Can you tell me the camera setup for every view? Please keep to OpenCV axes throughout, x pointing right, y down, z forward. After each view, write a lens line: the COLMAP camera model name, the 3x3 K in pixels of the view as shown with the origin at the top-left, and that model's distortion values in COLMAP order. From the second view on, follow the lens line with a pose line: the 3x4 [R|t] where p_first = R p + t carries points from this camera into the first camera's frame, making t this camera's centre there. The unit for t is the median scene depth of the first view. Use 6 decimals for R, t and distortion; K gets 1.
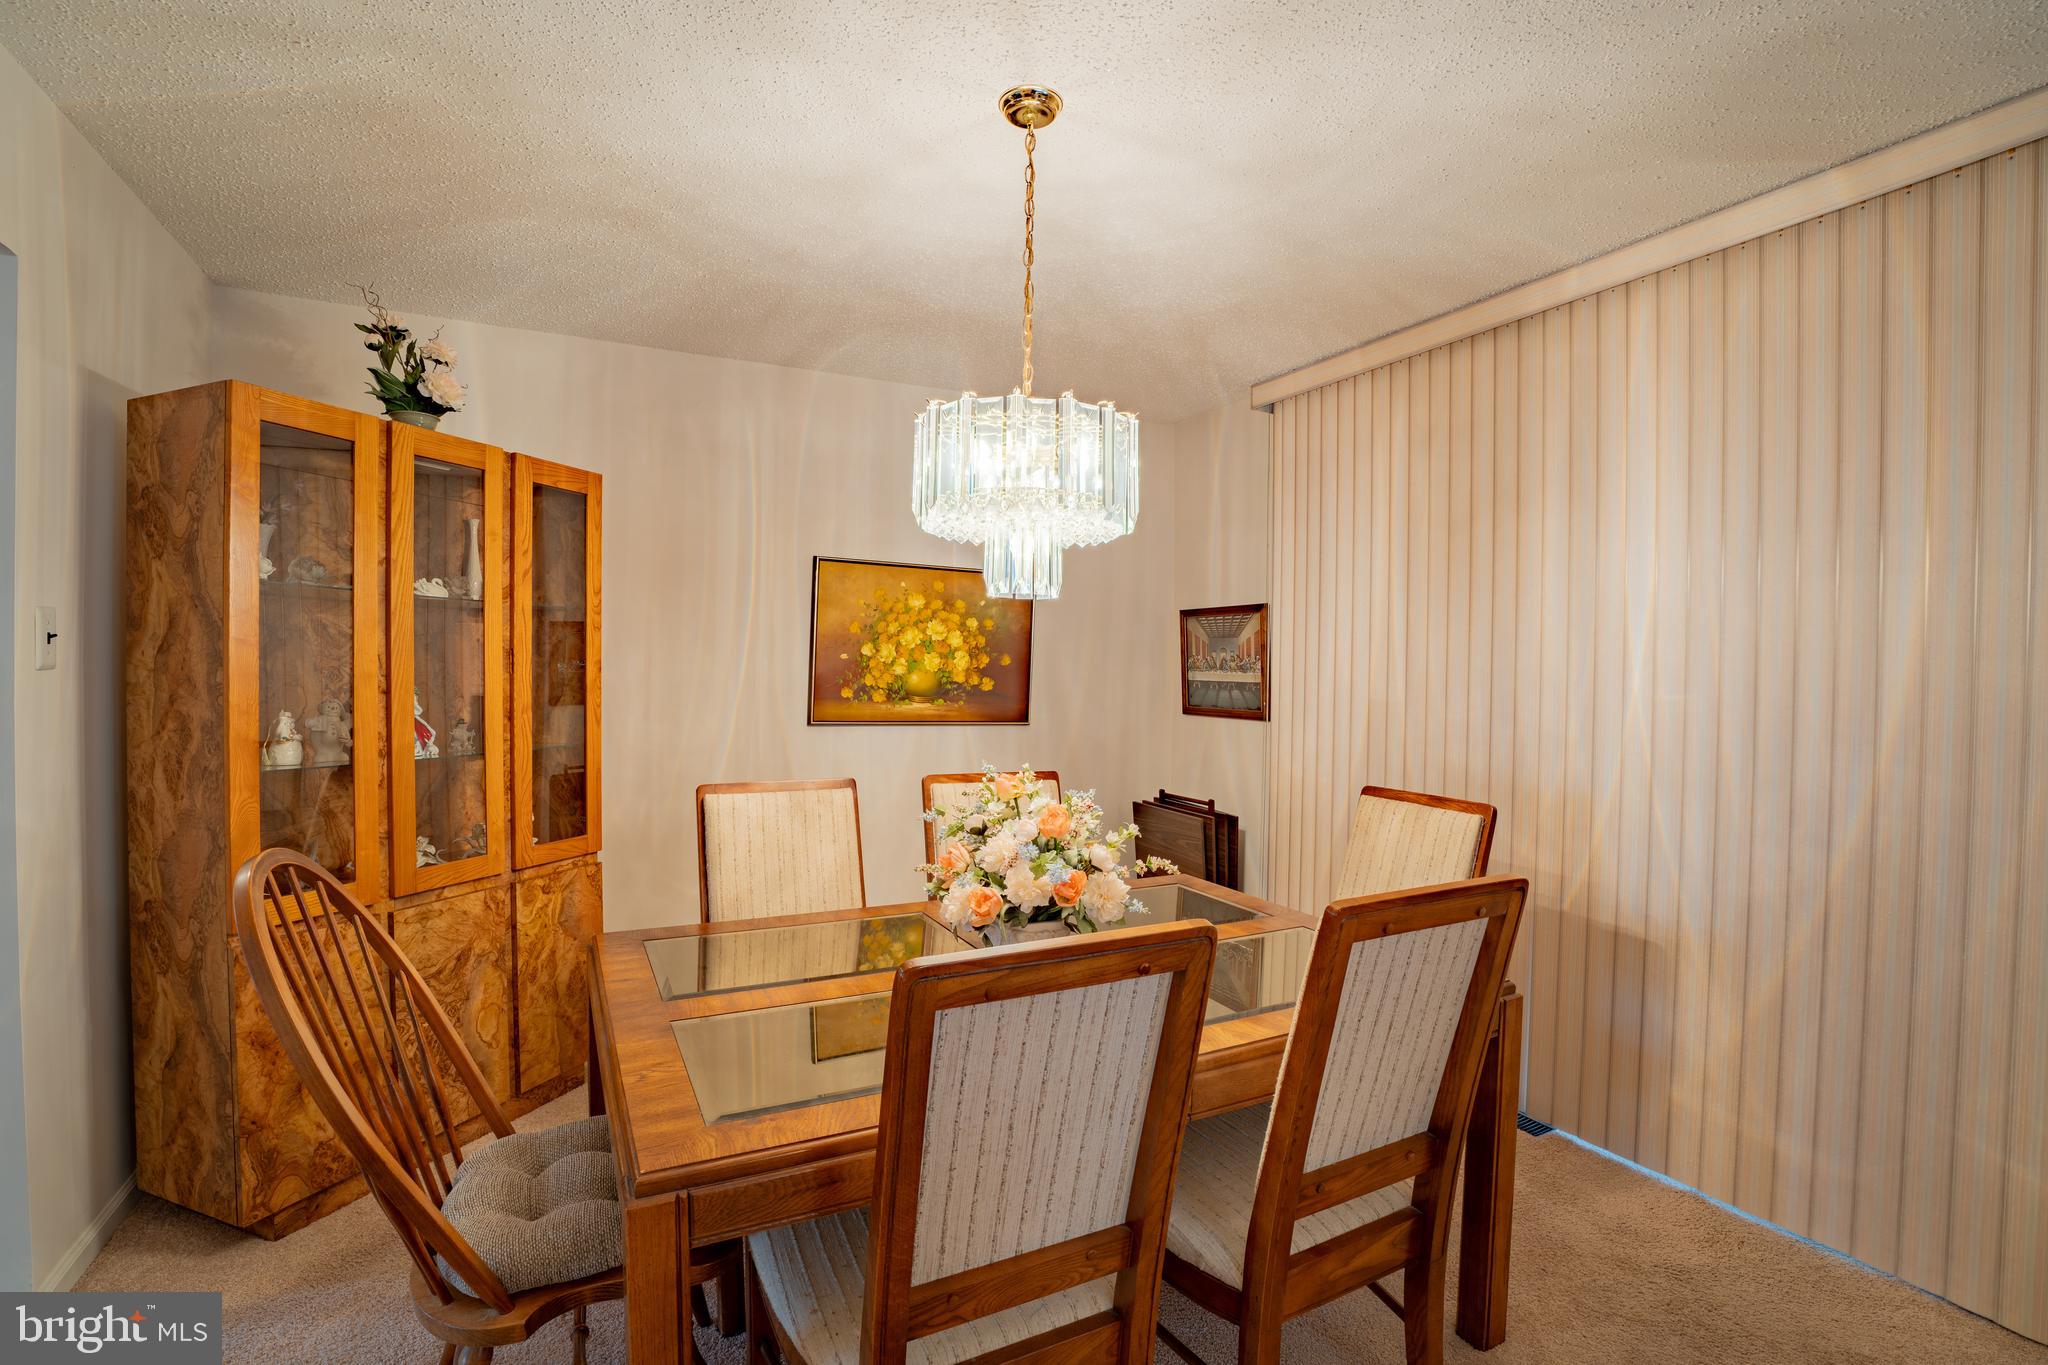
lens RADIAL K [[948.1, 0, 1033.6], [0, 948.1, 679.9], [0, 0, 1]] dist [-0.048779, 0.006761]
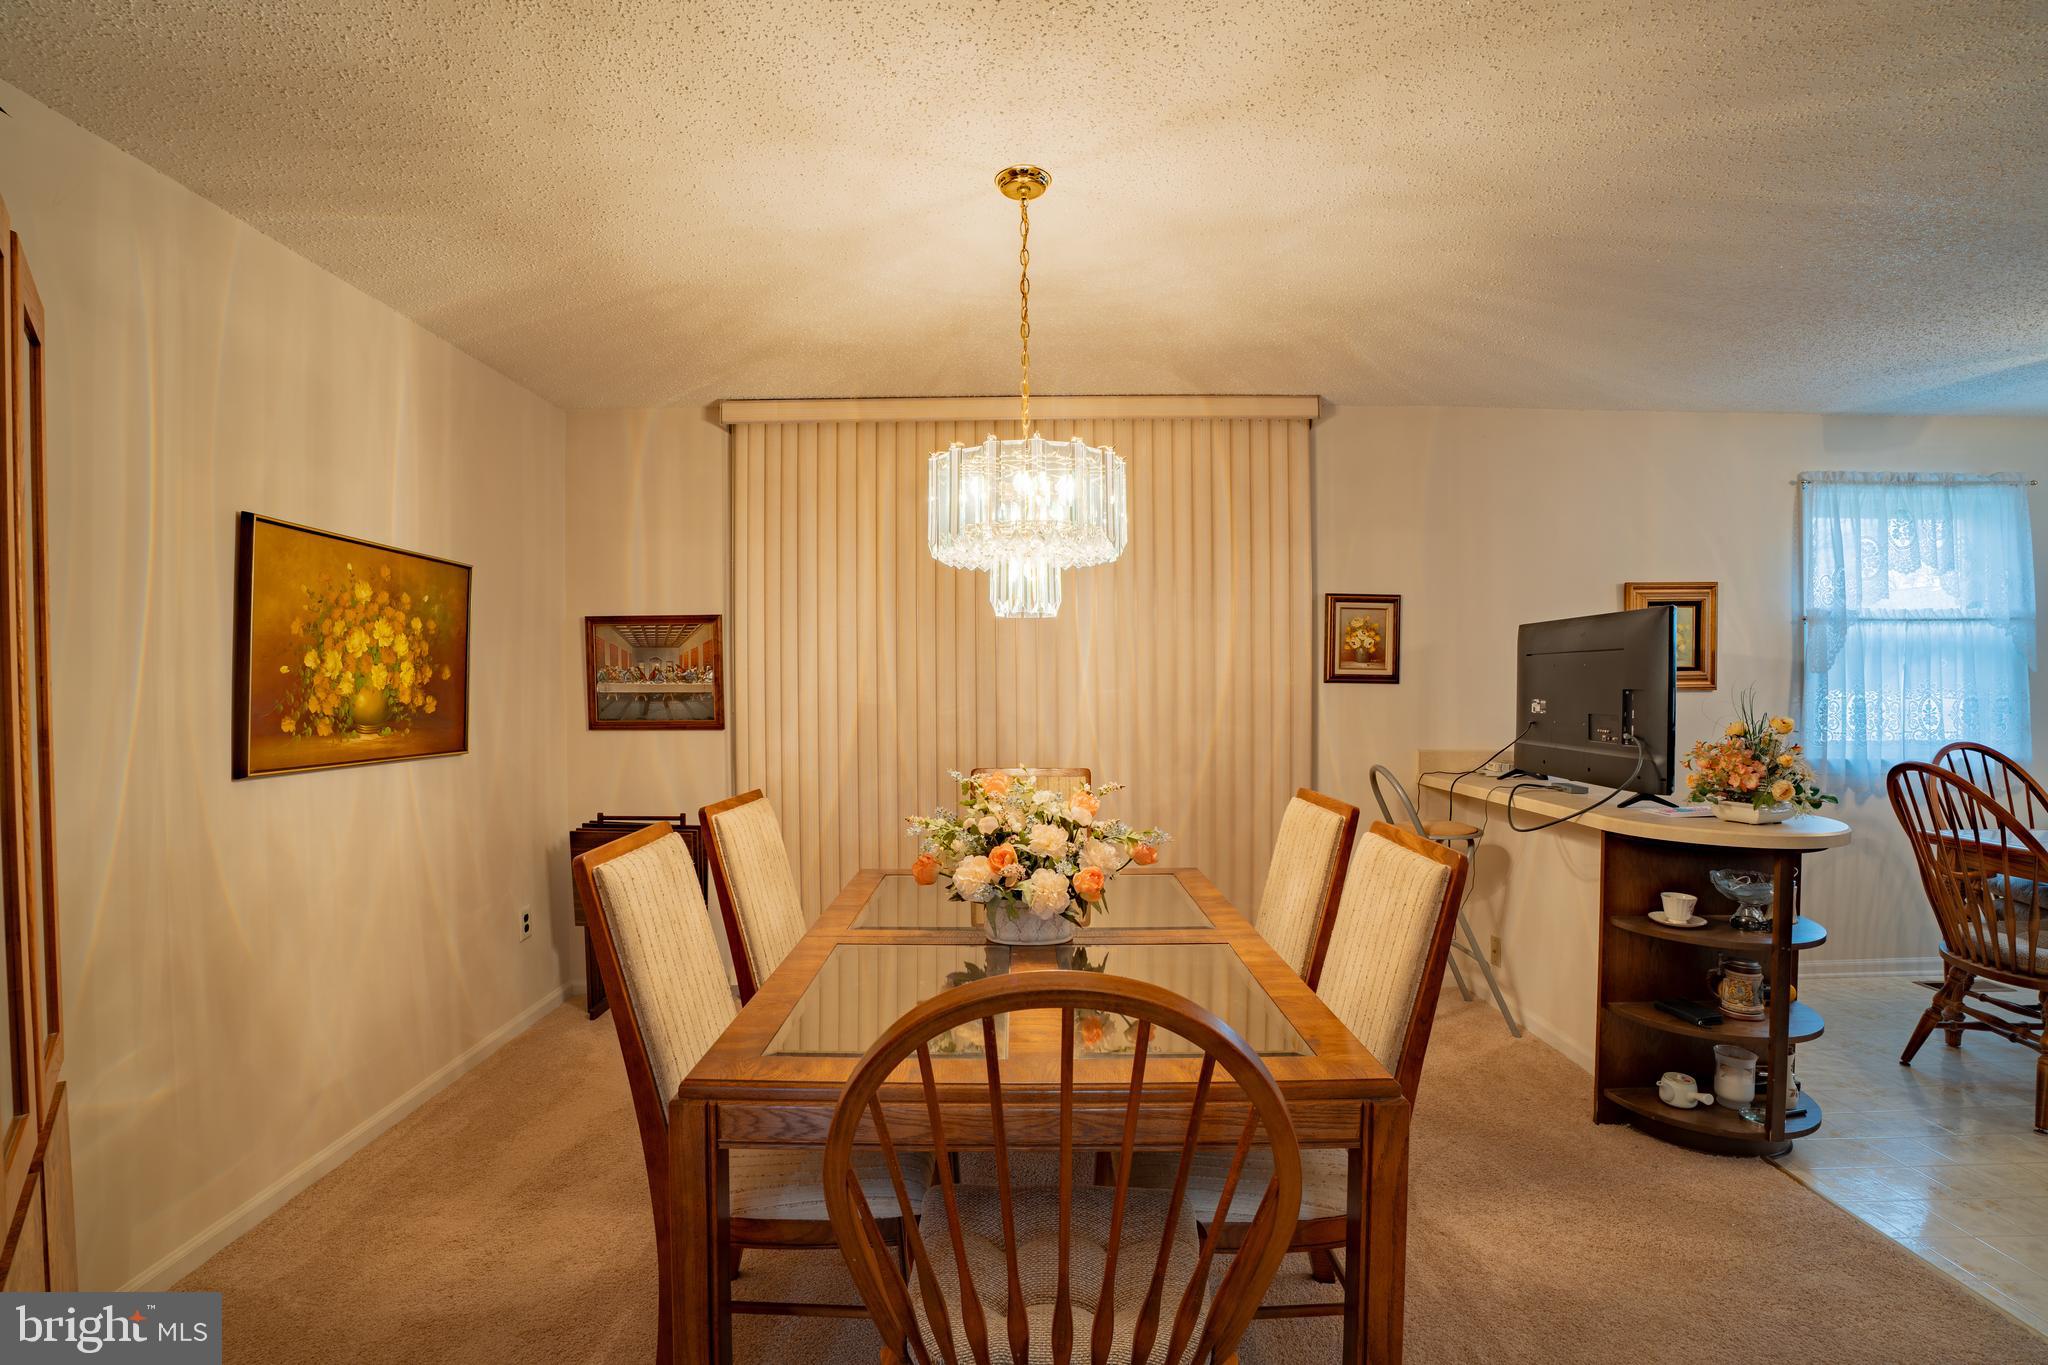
lens RADIAL K [[948.1, 0, 1014.1], [0, 948.1, 693.1], [0, 0, 1]] dist [-0.048779, 0.006761]
pose [[0.466949, -0.029027, 0.883808, -0.510074], [0.022984, 0.999522, 0.020684, -0.009853], [-0.883986, 0.010655, 0.467393, 0.241581]]
